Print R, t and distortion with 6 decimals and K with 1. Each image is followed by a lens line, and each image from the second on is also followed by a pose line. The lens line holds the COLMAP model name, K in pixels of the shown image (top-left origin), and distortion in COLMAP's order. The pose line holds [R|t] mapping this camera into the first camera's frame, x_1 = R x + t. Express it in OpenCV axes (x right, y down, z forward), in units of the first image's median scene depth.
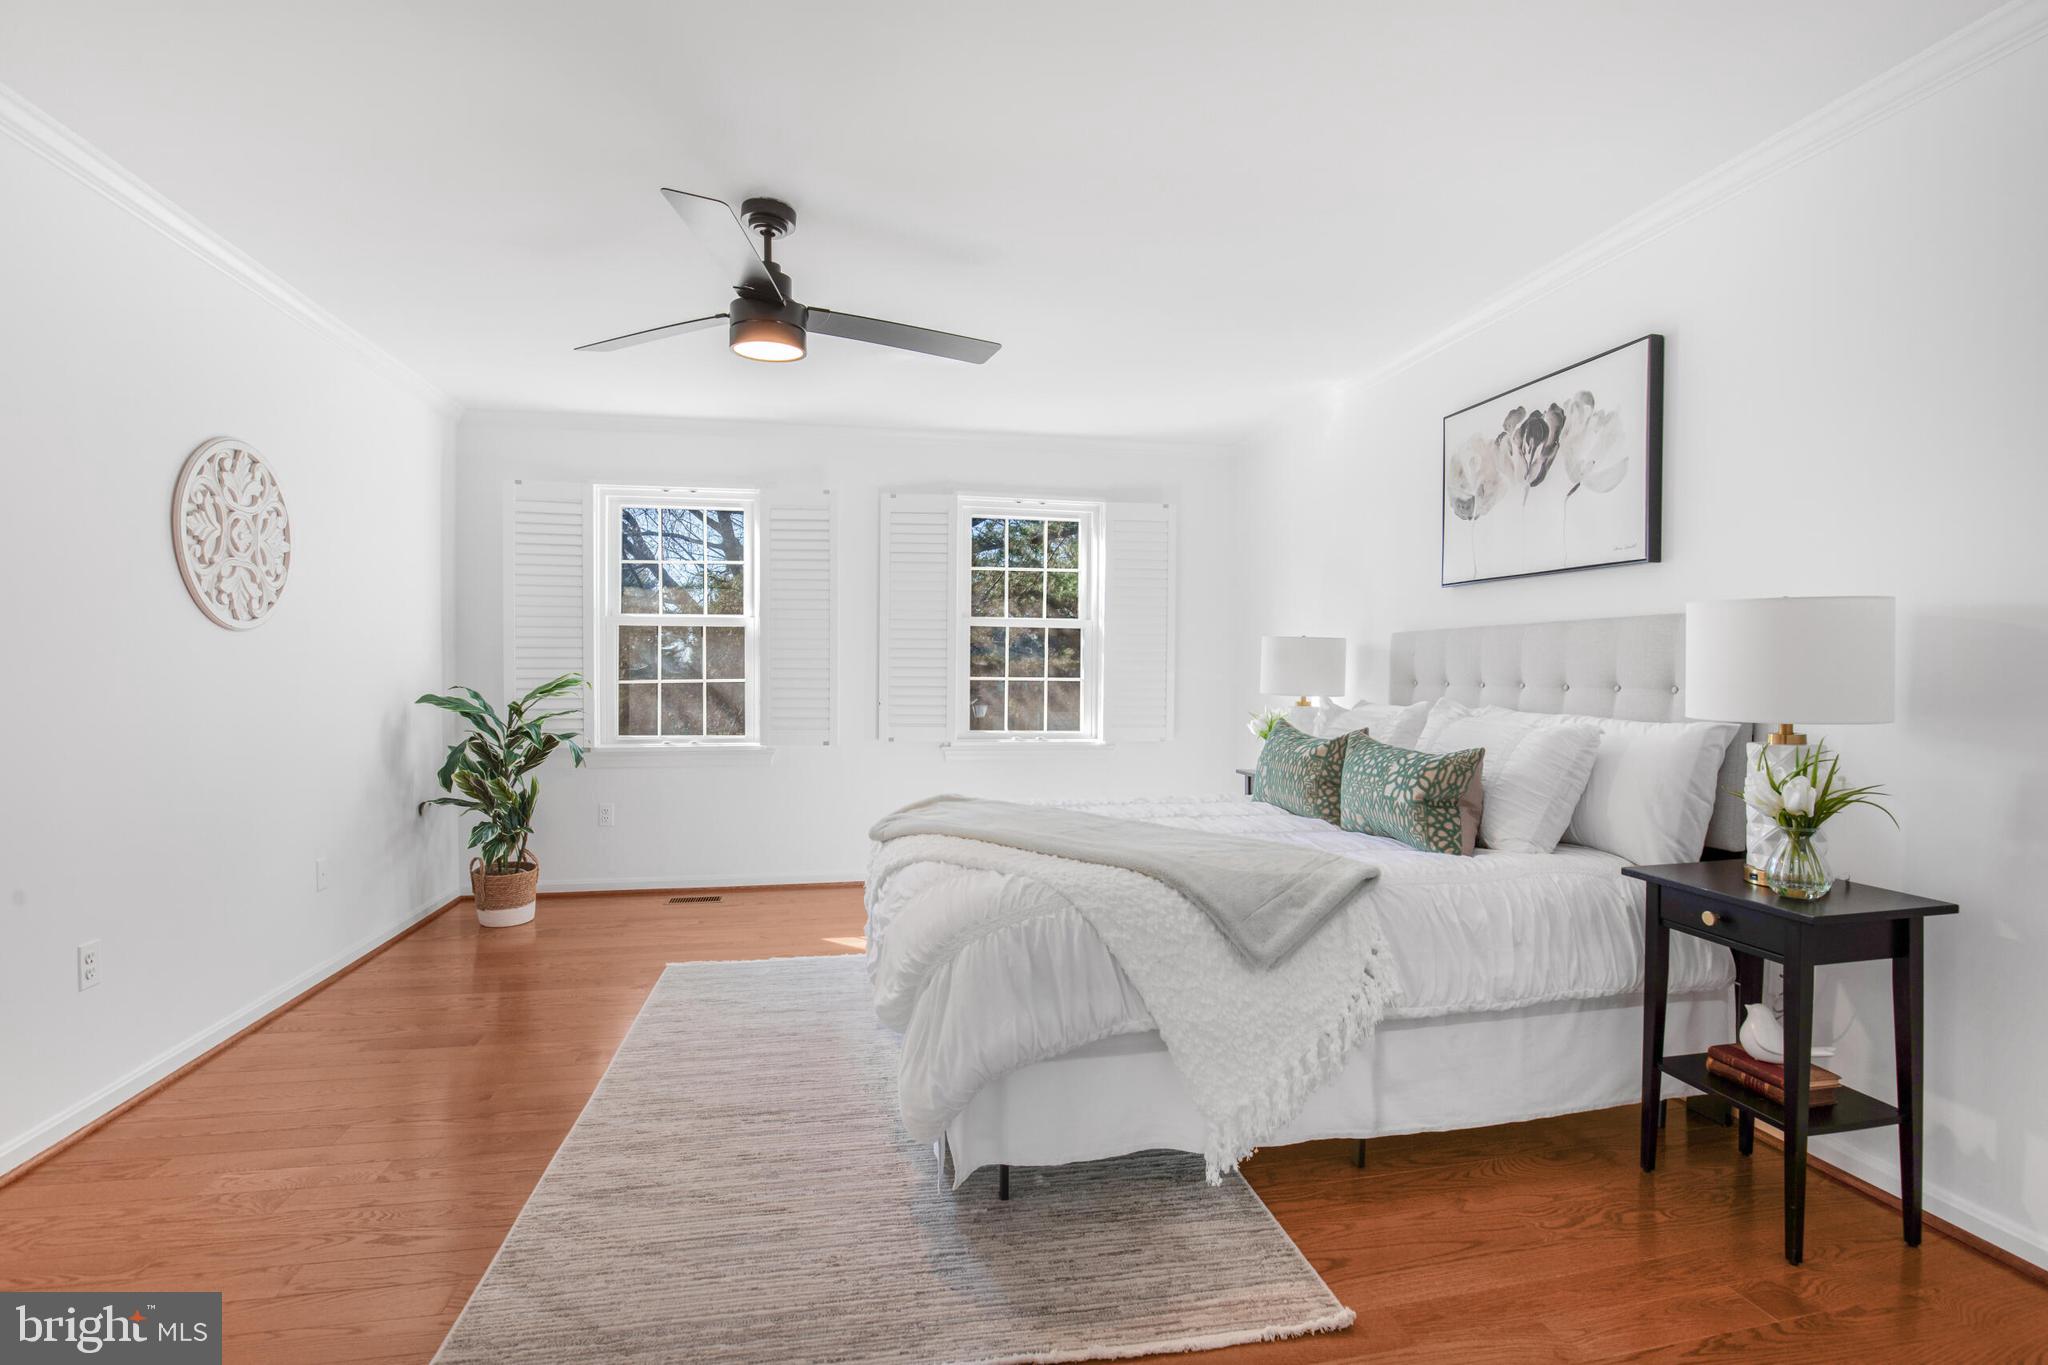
lens RADIAL K [[933.9, 0, 1024.0], [0, 933.9, 676.1], [0, 0, 1]] dist [-0.003834, -0.000319]
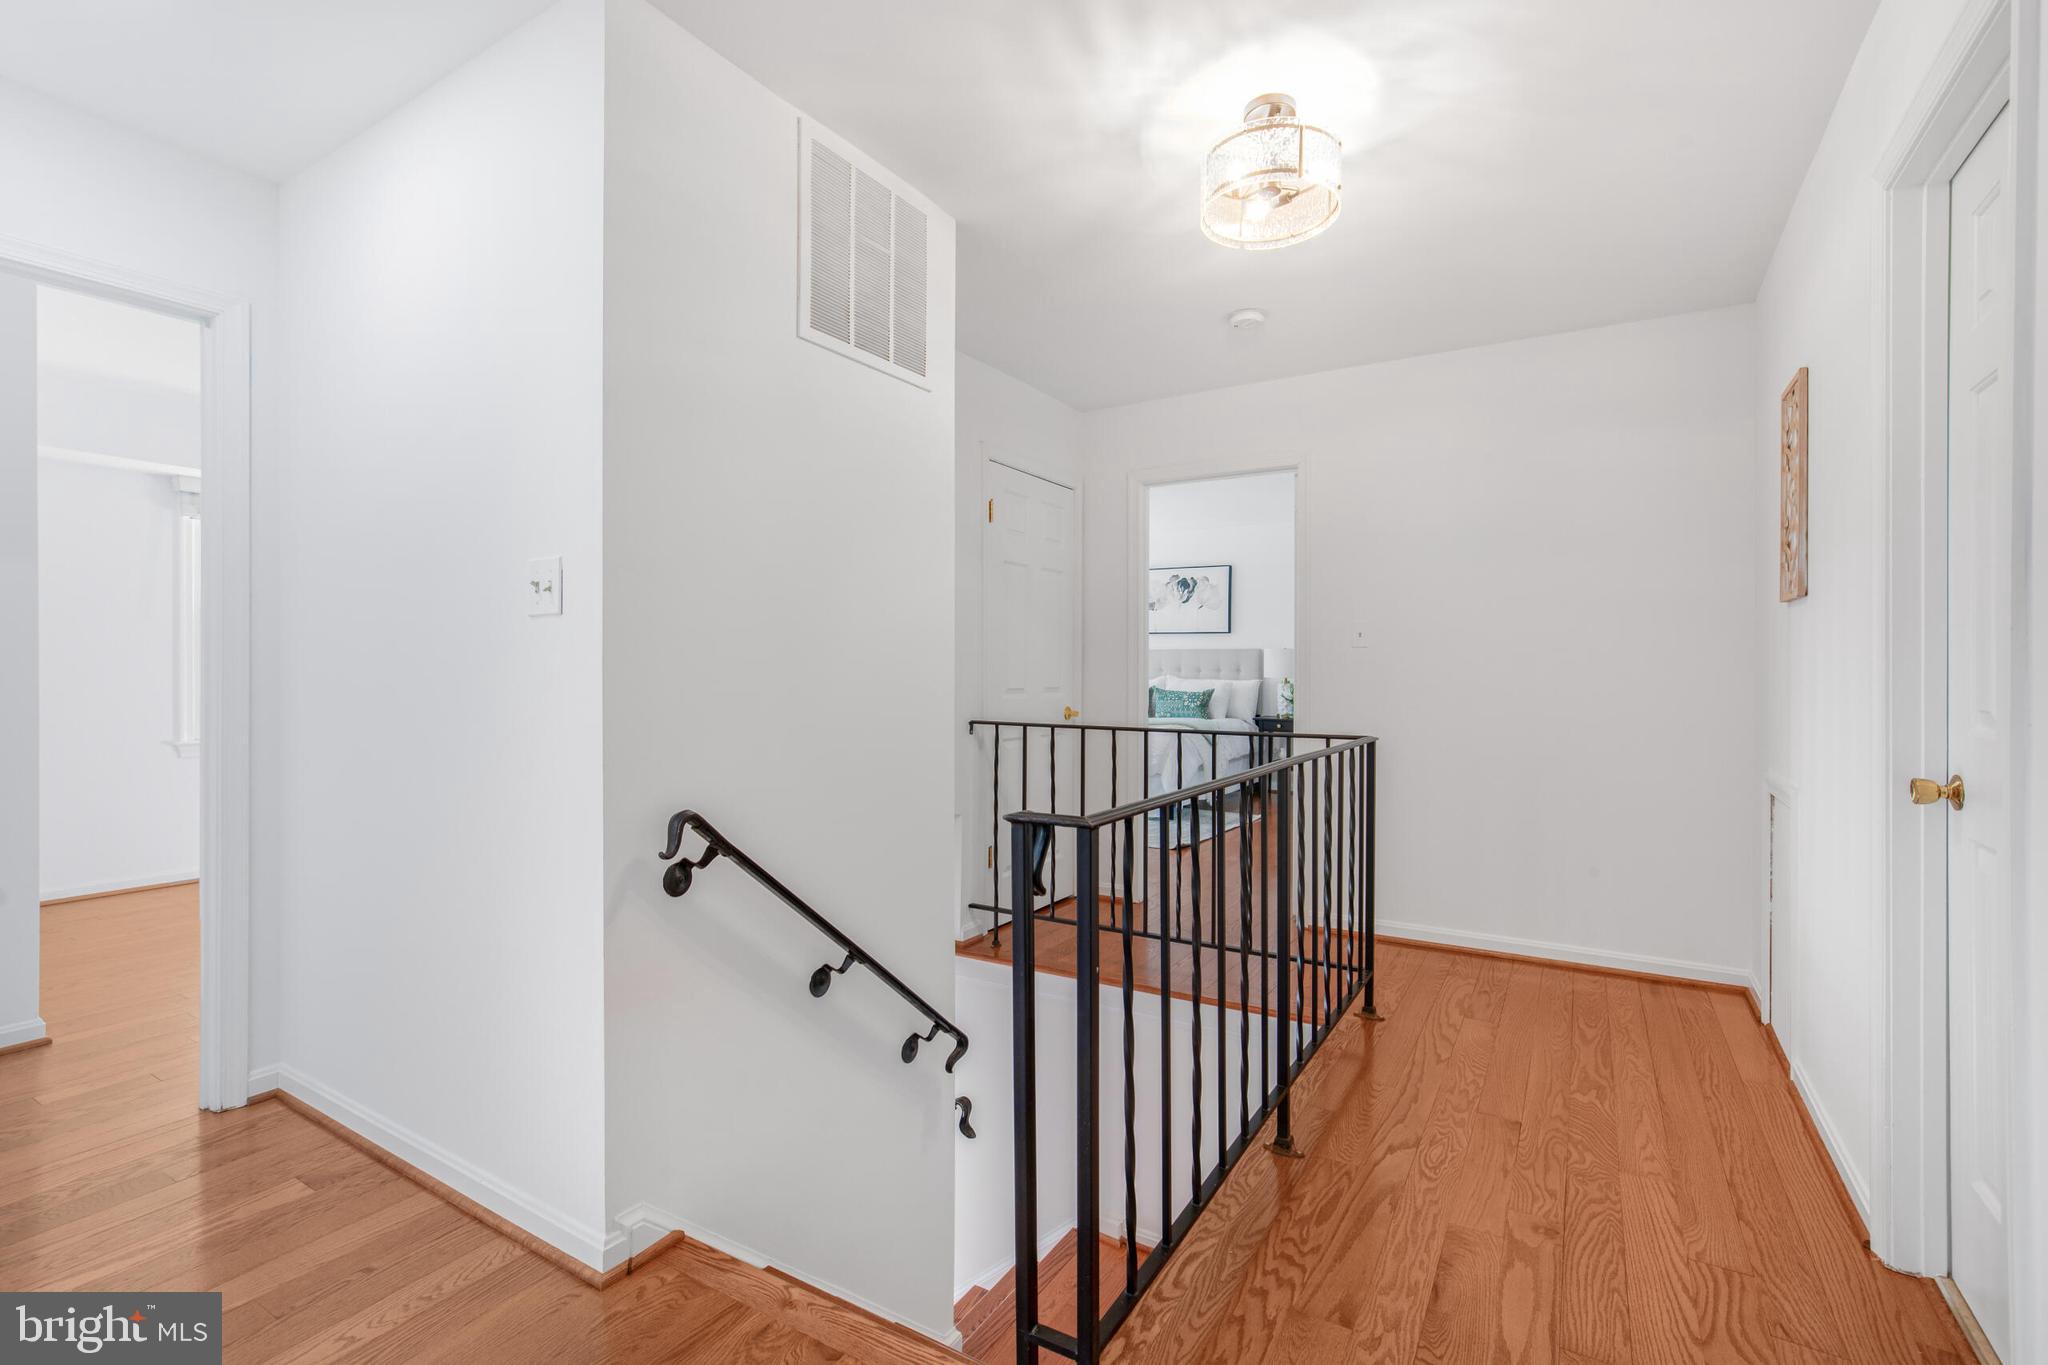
lens RADIAL K [[933.9, 0, 1022.8], [0, 933.9, 676.2], [0, 0, 1]] dist [-0.003834, -0.000319]
pose [[0.675421, -0.012570, 0.737325, -2.035421], [0.013525, 0.999898, 0.004657, 0.005581], [-0.737308, 0.006827, 0.675522, -0.631193]]
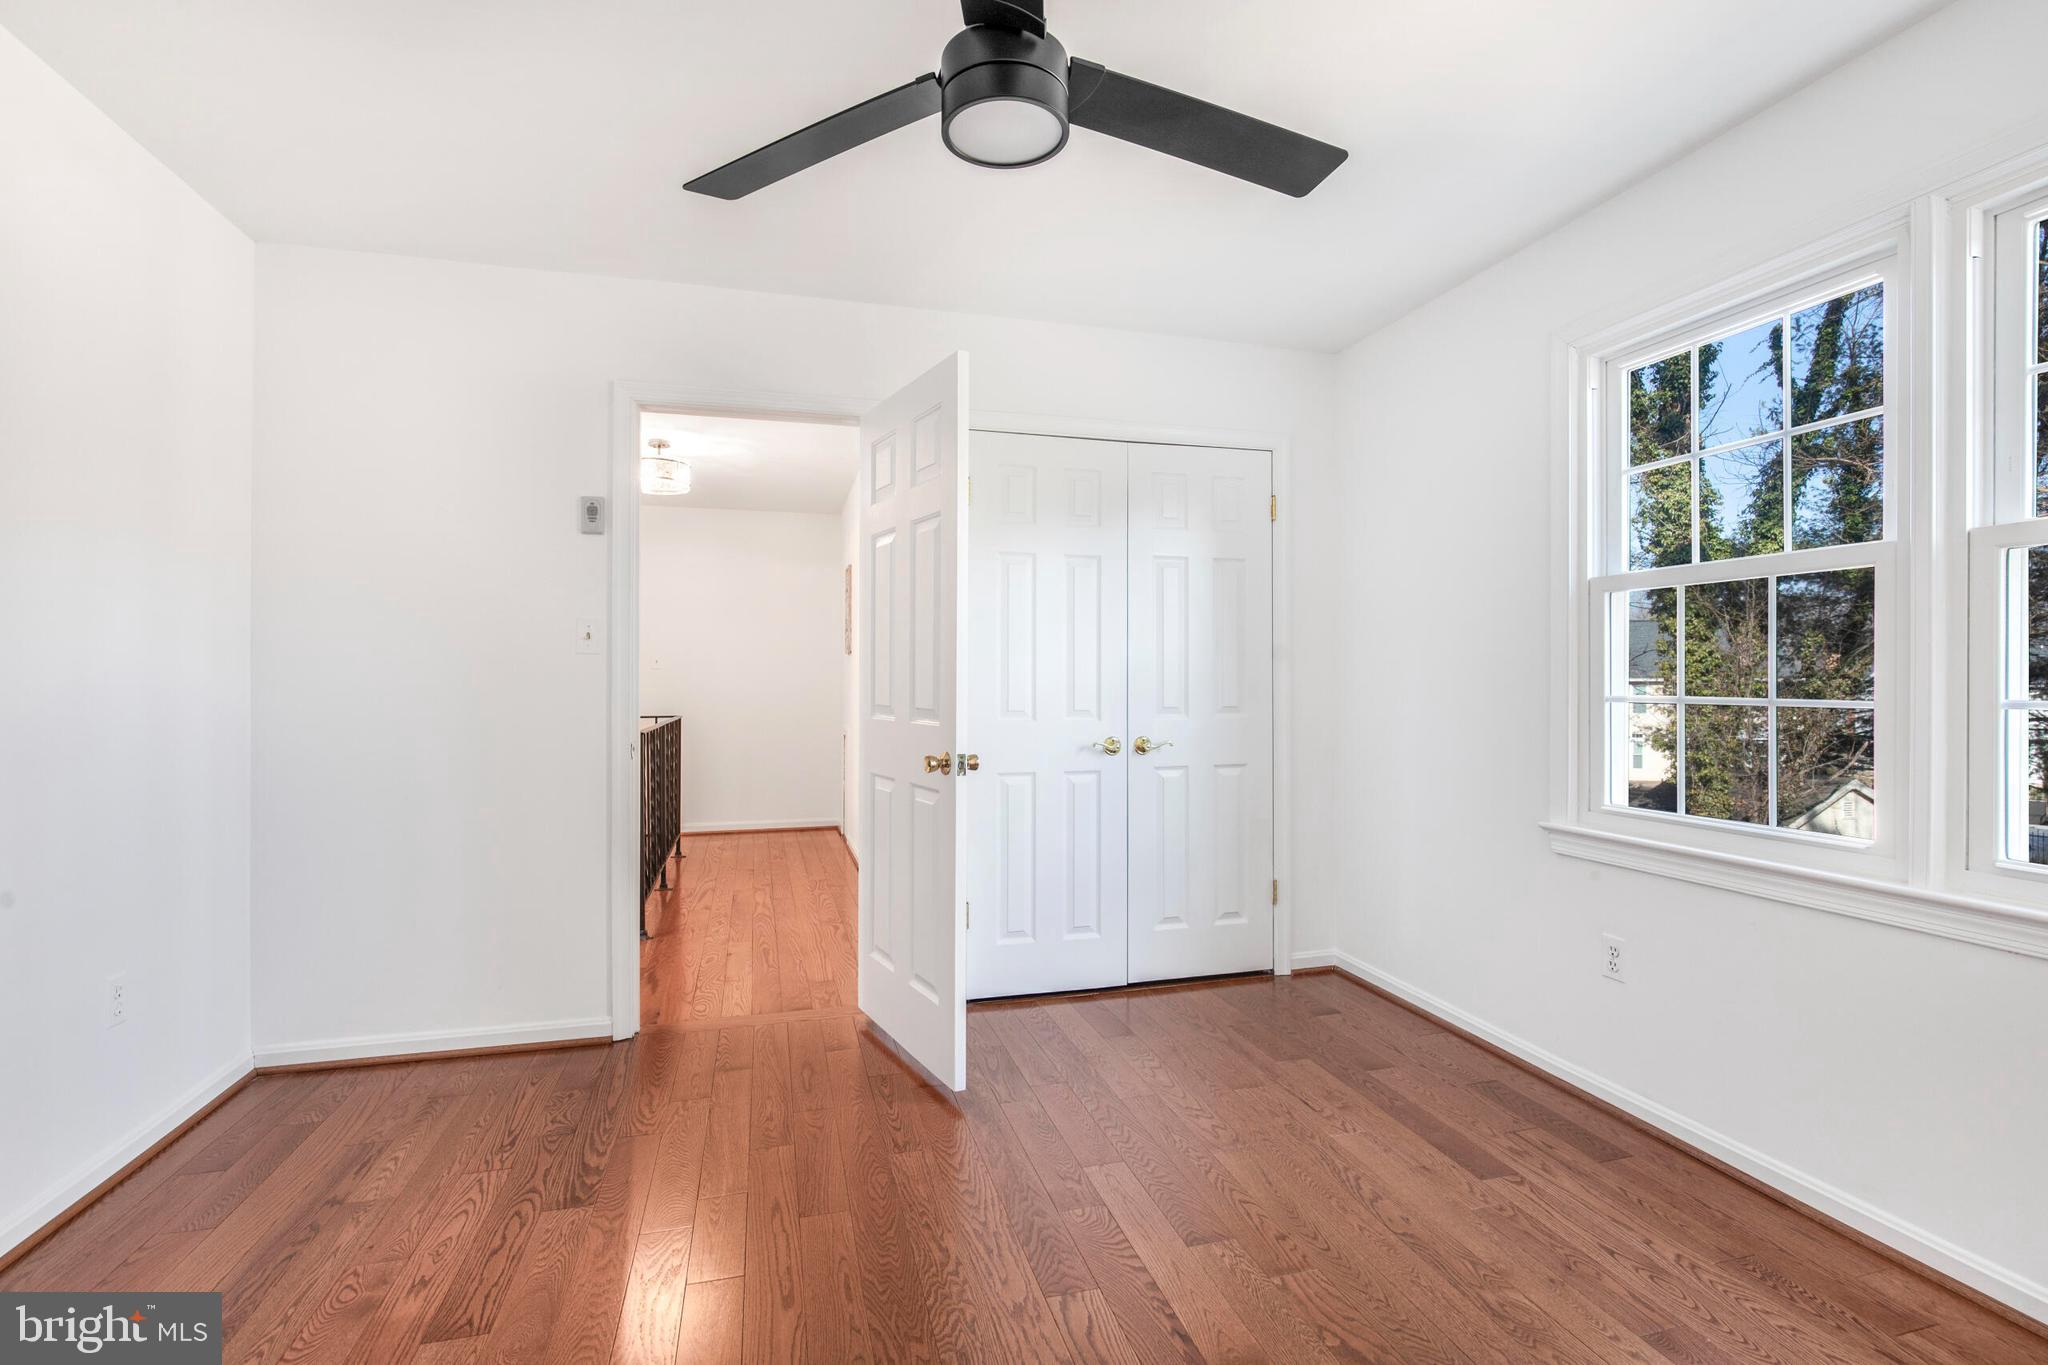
lens RADIAL K [[933.9, 0, 1024.9], [0, 933.9, 685.6], [0, 0, 1]] dist [-0.003834, -0.000319]
pose [[-0.076822, -0.004655, 0.997034, -4.297560], [0.013850, 0.999888, 0.005736, 0.024581], [-0.996949, 0.014249, -0.076749, -1.026031]]
